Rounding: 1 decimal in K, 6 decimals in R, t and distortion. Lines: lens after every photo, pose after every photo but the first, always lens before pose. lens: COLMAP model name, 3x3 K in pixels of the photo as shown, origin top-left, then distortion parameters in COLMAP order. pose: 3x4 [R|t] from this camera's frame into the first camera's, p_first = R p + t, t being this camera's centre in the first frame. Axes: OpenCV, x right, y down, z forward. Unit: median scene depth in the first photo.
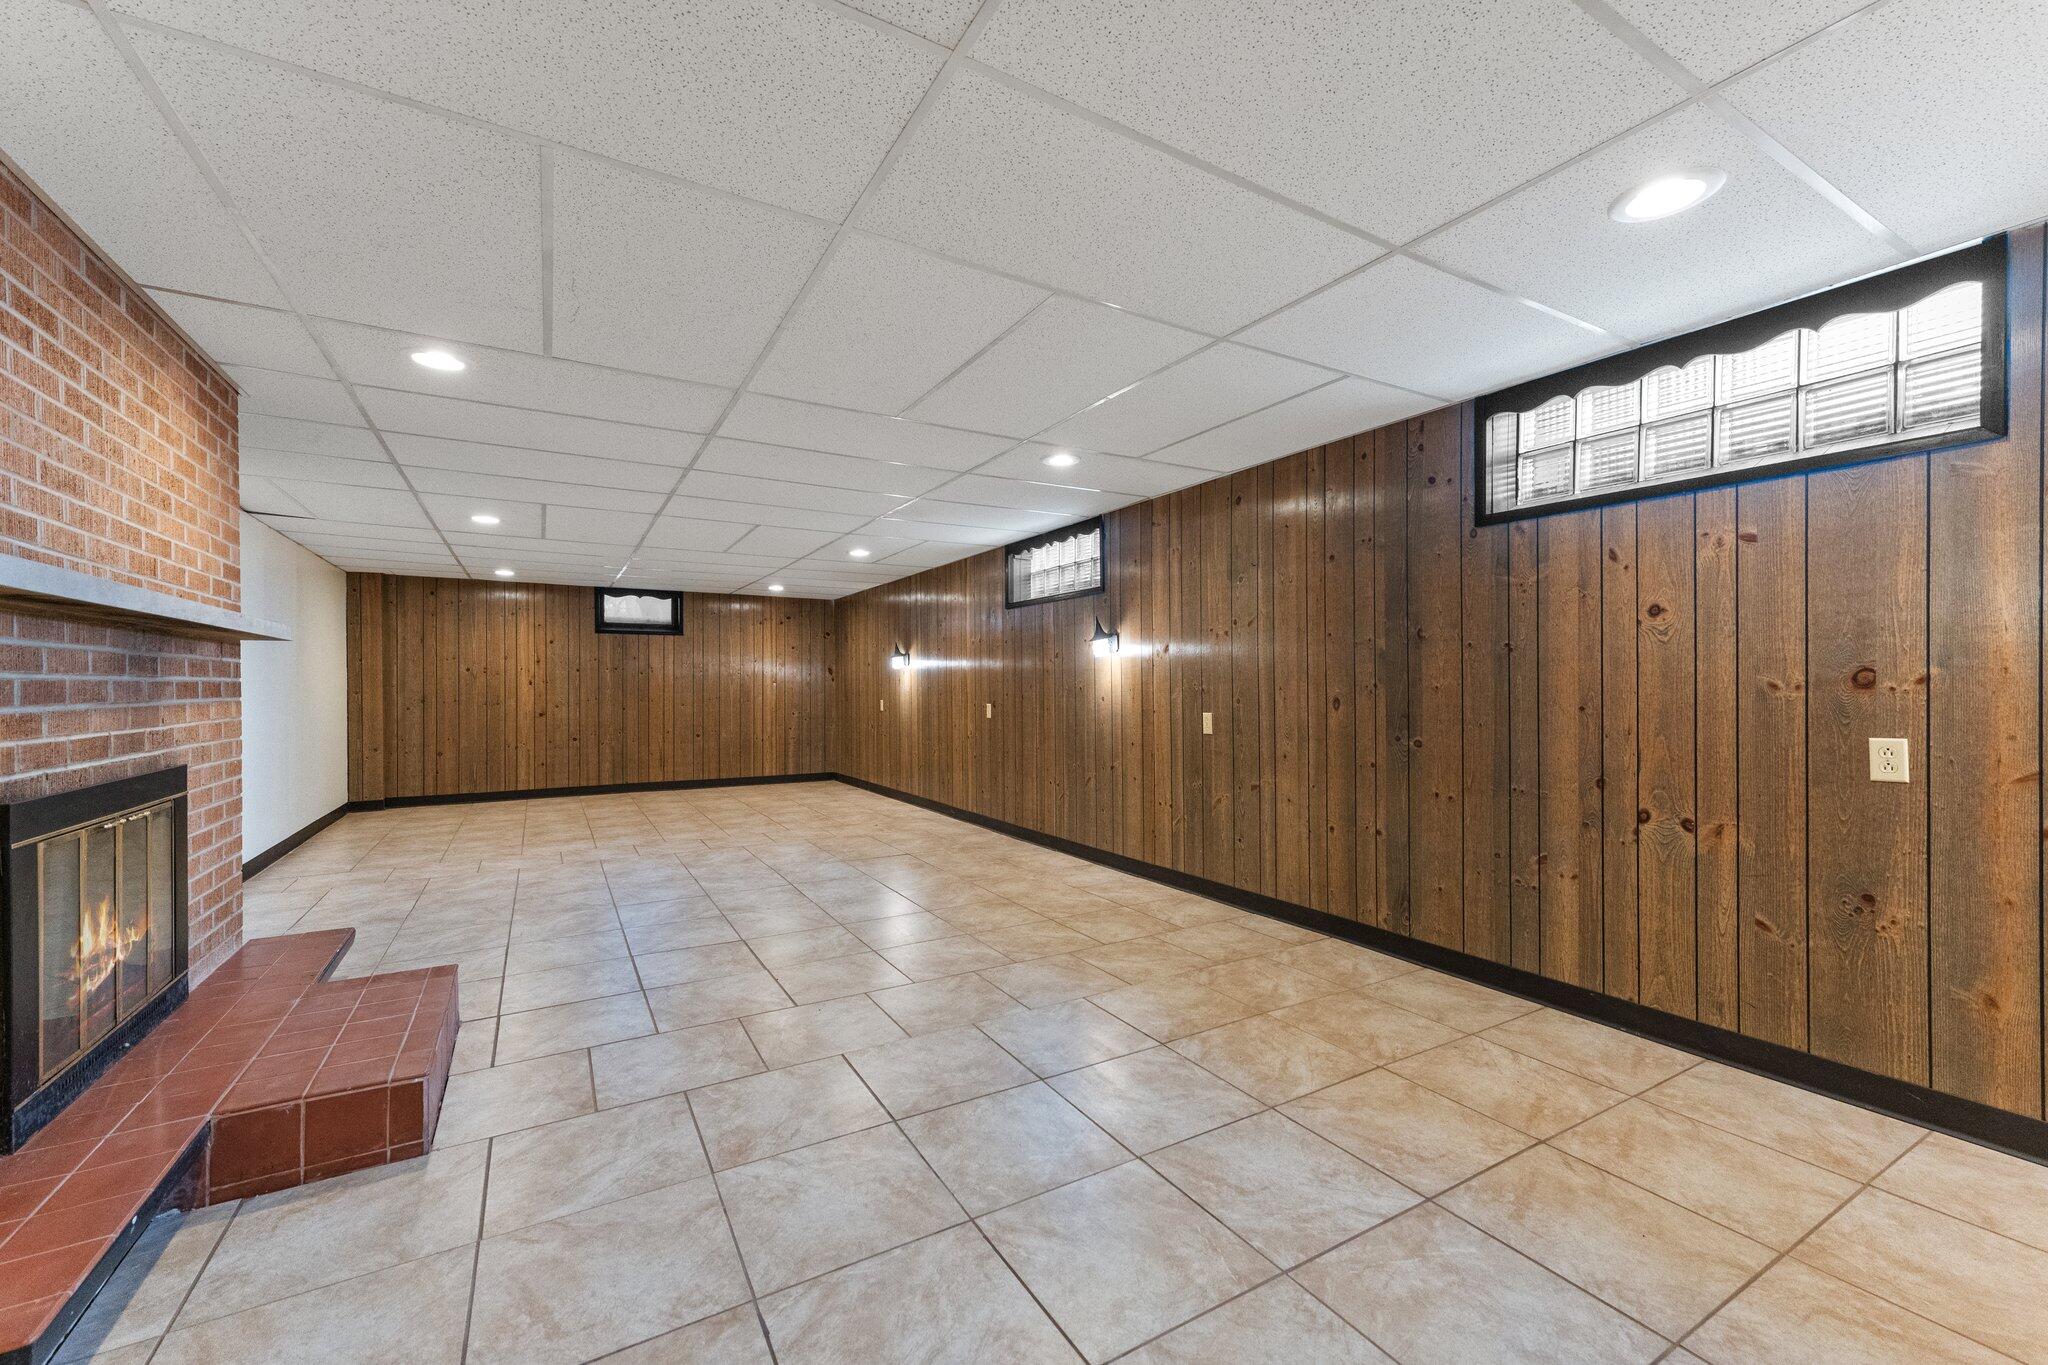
lens RADIAL K [[826.8, 0, 1024.3], [0, 826.8, 687.5], [0, 0, 1]] dist [0.000479, -0.000039]
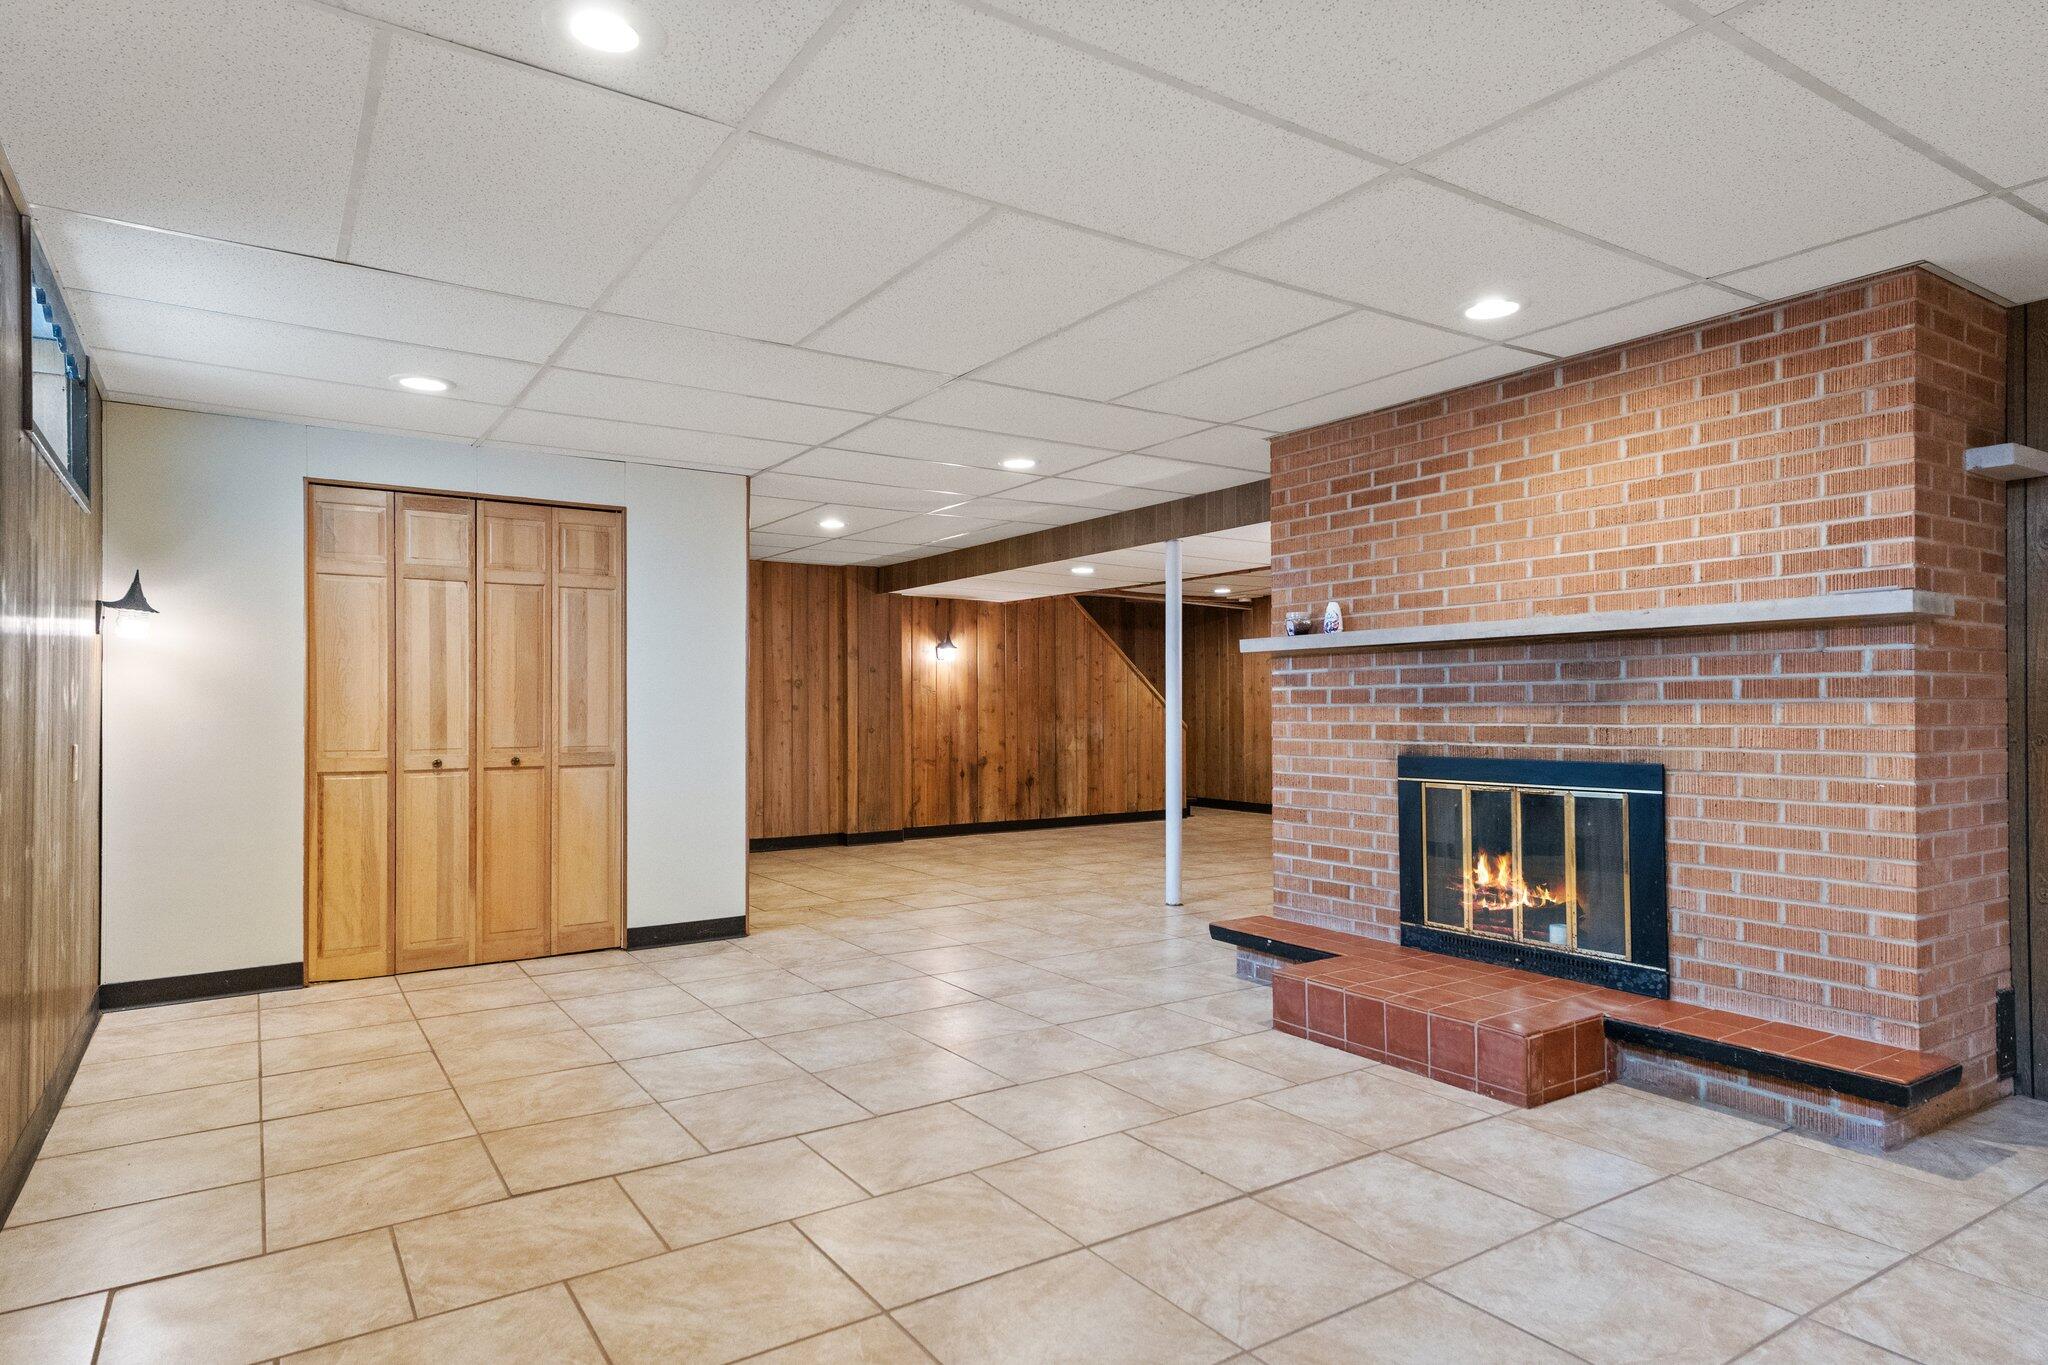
lens RADIAL K [[1186.1, 0, 1021.5], [0, 1186.1, 688.1], [0, 0, 1]] dist [-0.000022, 0.000384]
pose [[-0.998705, 0.005738, -0.050554, -0.164657], [0.006552, 0.999852, -0.015936, 0.018043], [0.050455, -0.016247, -0.998594, 2.423392]]
